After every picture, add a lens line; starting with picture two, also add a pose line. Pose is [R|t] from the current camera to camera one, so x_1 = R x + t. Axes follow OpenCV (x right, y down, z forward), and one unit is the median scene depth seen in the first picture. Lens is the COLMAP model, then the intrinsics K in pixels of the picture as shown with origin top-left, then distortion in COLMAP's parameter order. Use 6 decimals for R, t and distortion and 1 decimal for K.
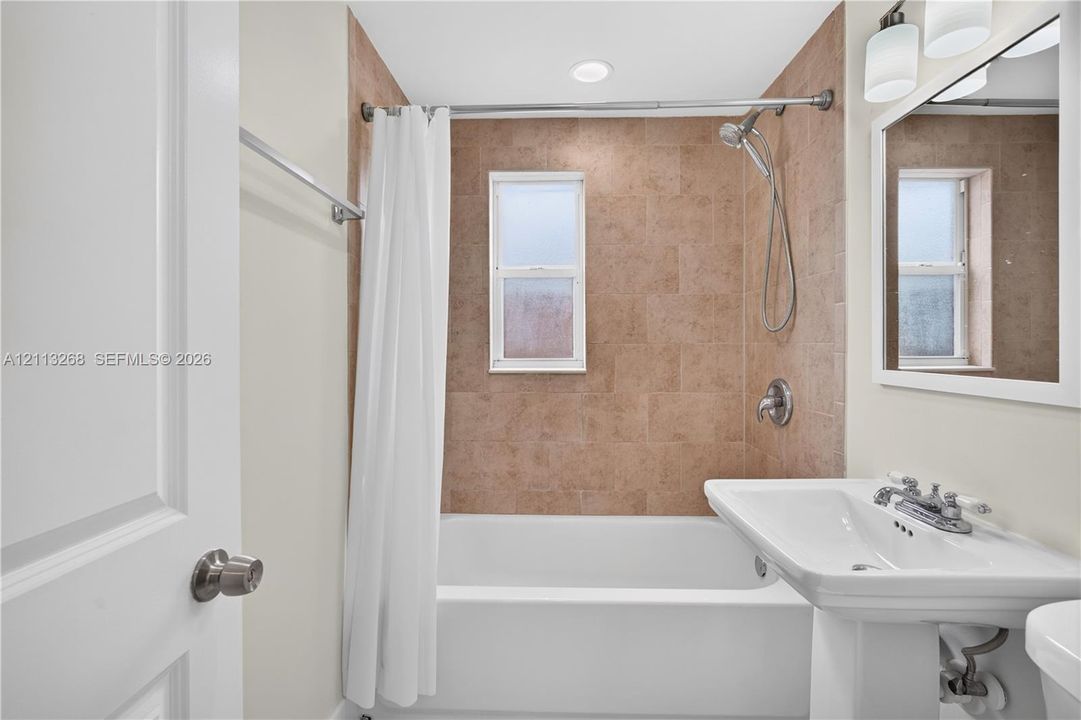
lens RADIAL K [[475.9, 0, 547.0], [0, 475.9, 344.8], [0, 0, 1]] dist [-0.002542, 0.000253]
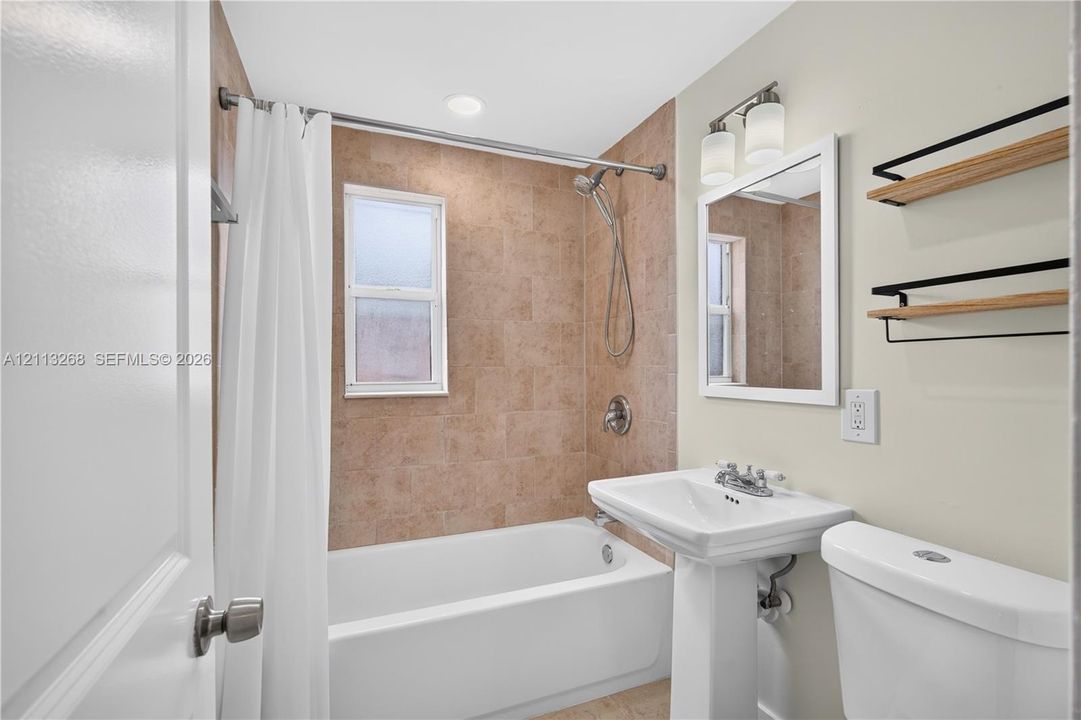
lens RADIAL K [[481.8, 0, 547.4], [0, 481.8, 368.5], [0, 0, 1]] dist [-0.003160, -0.000328]
pose [[0.911897, -0.002875, 0.410410, -0.151939], [0.003294, 0.999995, -0.000315, 0.002785], [-0.410407, 0.001639, 0.911901, -0.027239]]
